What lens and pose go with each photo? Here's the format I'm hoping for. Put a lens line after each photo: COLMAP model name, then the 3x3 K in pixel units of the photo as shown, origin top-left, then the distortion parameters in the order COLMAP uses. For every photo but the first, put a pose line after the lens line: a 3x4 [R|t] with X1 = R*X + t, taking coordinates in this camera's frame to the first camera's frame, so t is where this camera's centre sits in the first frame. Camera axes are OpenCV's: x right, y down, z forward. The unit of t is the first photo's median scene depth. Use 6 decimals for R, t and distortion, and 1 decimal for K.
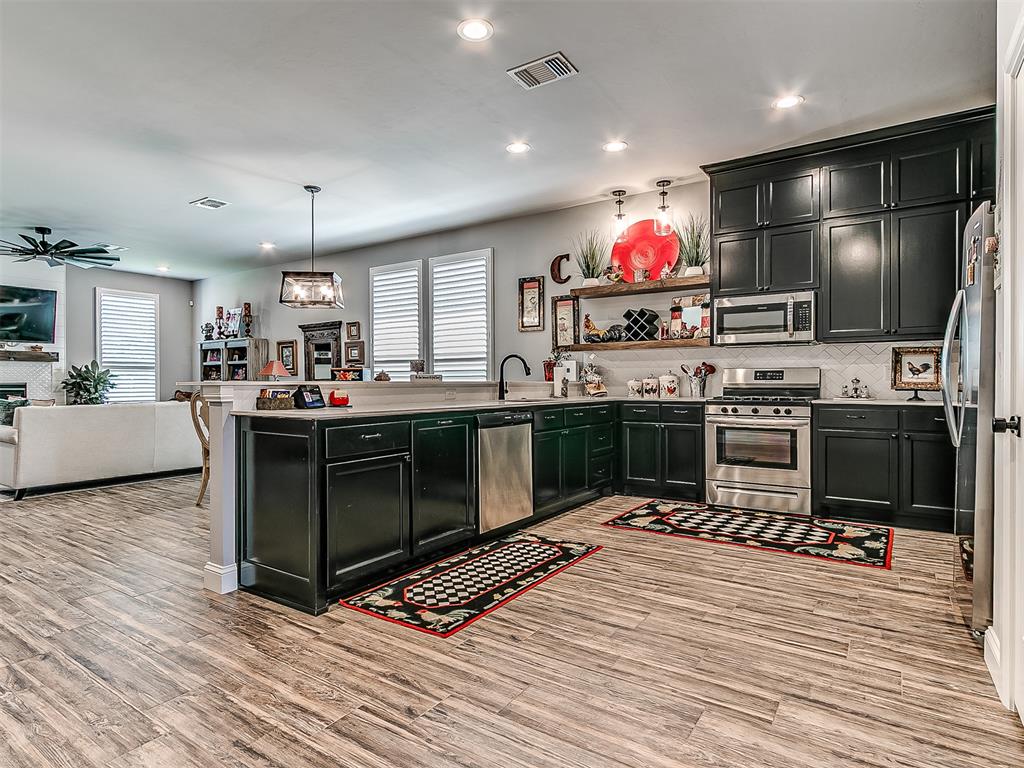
lens RADIAL K [[524.2, 0, 514.9], [0, 524.2, 380.9], [0, 0, 1]] dist [0.021603, -0.005848]
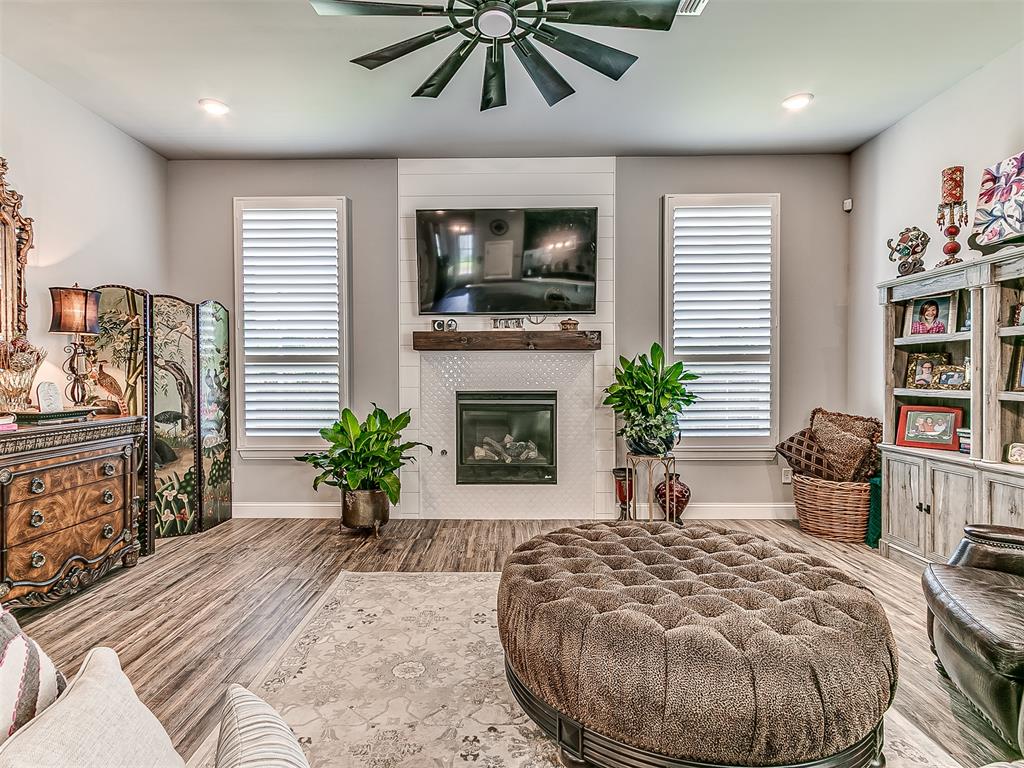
lens RADIAL K [[551.3, 0, 499.7], [0, 551.3, 380.5], [0, 0, 1]] dist [0.007405, -0.001199]
pose [[0.522110, 0.006653, -0.852853, -0.617301], [0.003528, 0.999944, 0.009960, -0.016428], [0.852871, -0.008209, 0.522057, 0.861898]]
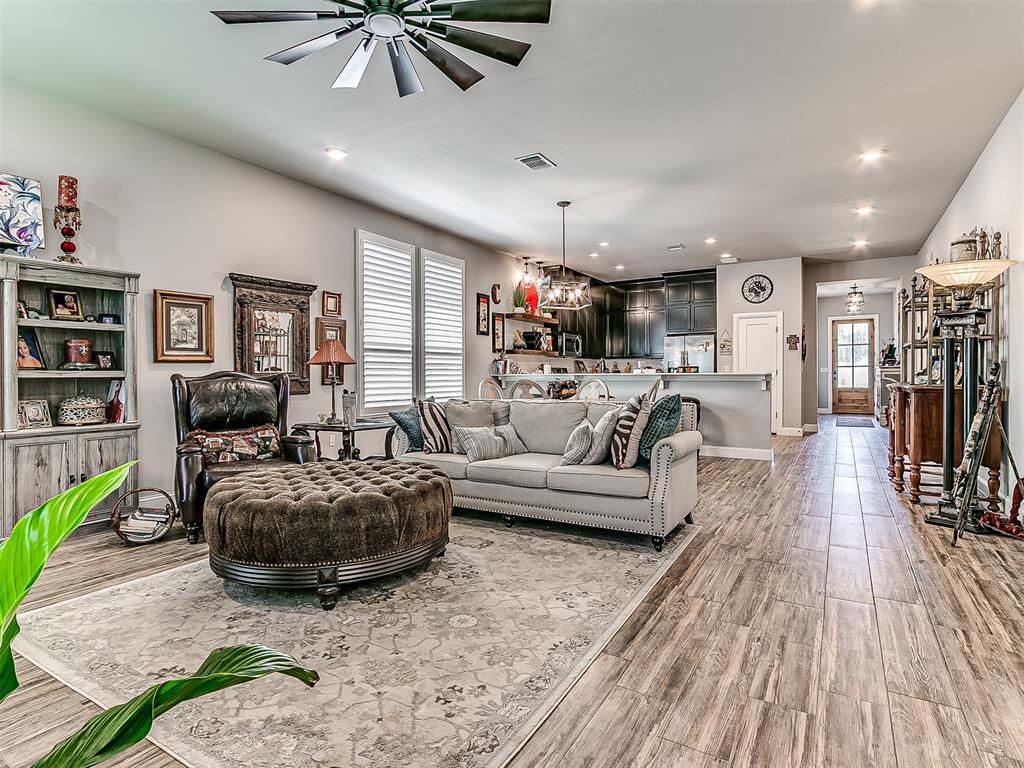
lens RADIAL K [[551.3, 0, 480.8], [0, 551.3, 373.1], [0, 0, 1]] dist [0.007405, -0.001199]
pose [[0.018472, 0.003055, 0.999825, -1.333810], [0.001818, 0.999994, -0.003089, 0.003187], [-0.999828, 0.001875, 0.018466, 0.976705]]
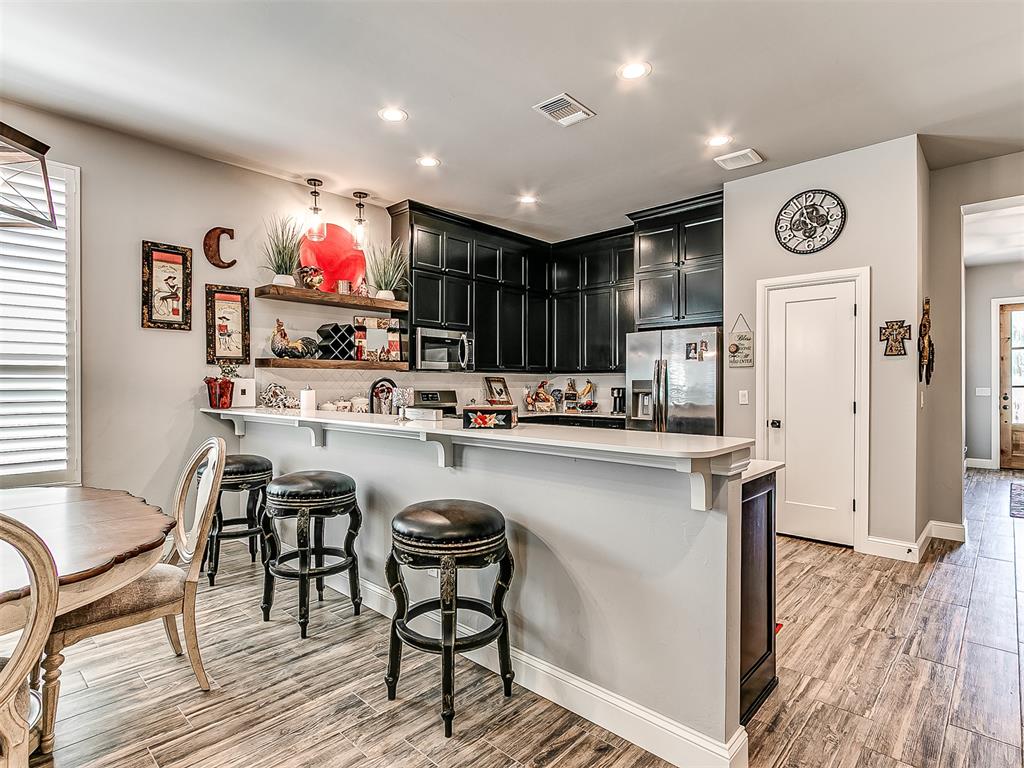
lens RADIAL K [[551.3, 0, 473.7], [0, 551.3, 385.7], [0, 0, 1]] dist [0.007405, -0.001199]
pose [[0.209236, 0.000059, 0.977865, -0.541270], [-0.001928, 0.999998, 0.000352, -0.028164], [-0.977863, -0.001959, 0.209235, 0.496154]]
